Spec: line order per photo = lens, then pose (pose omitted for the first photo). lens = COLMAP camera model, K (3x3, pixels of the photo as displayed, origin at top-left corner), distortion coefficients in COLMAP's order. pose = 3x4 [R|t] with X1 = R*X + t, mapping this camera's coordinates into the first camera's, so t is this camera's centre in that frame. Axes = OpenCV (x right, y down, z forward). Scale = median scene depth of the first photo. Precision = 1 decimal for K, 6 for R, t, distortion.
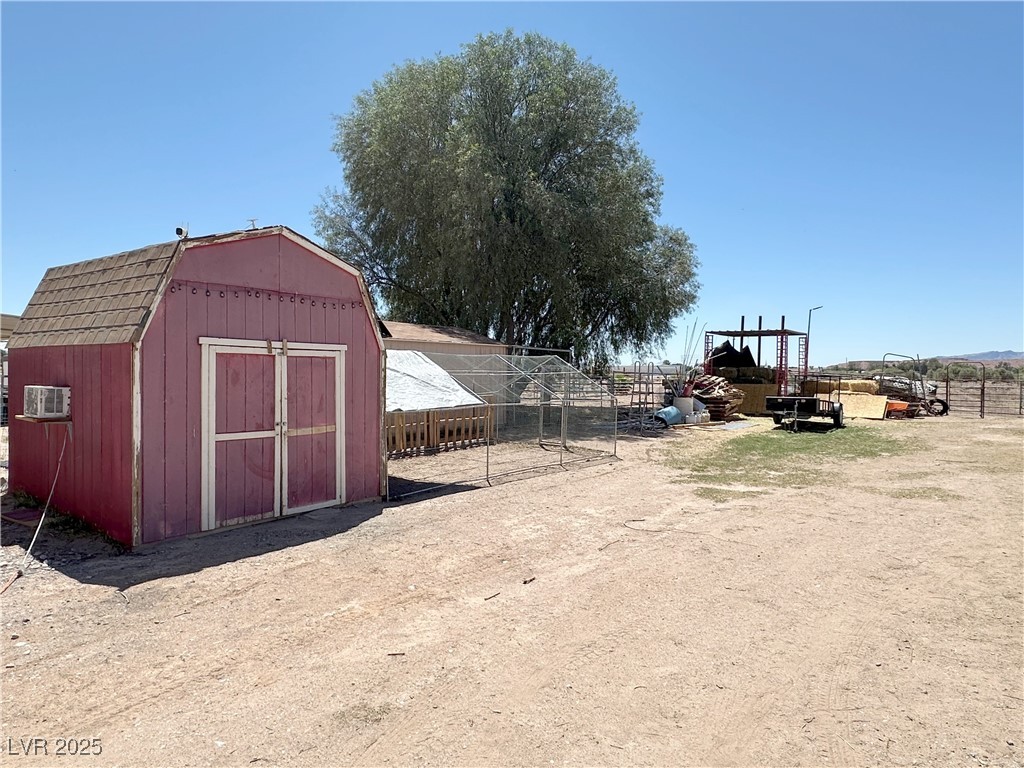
lens RADIAL K [[663.2, 0, 512.0], [0, 663.2, 384.0], [0, 0, 1]] dist [-0.002148, -0.001351]
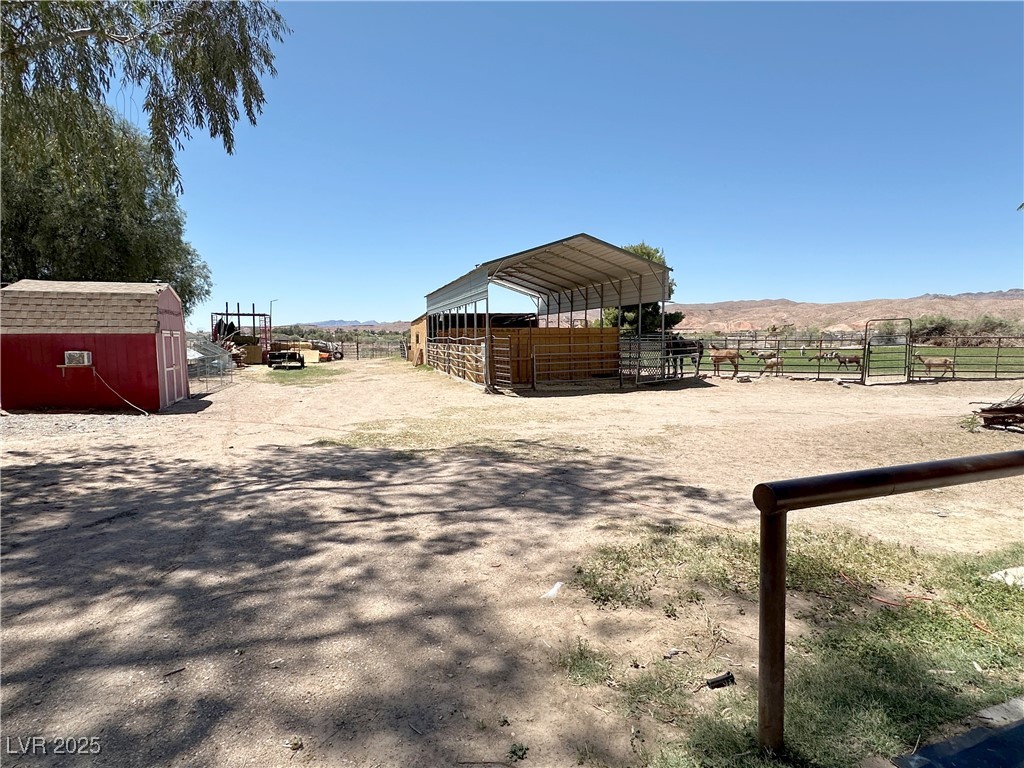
lens RADIAL K [[537.4, 0, 512.0], [0, 537.4, 384.0], [0, 0, 1]] dist [-0.001536, -0.000233]
pose [[0.576765, -0.083151, 0.812667, -0.330884], [0.024043, 0.996103, 0.084857, -0.002716], [-0.816556, -0.029404, 0.576517, -0.294940]]
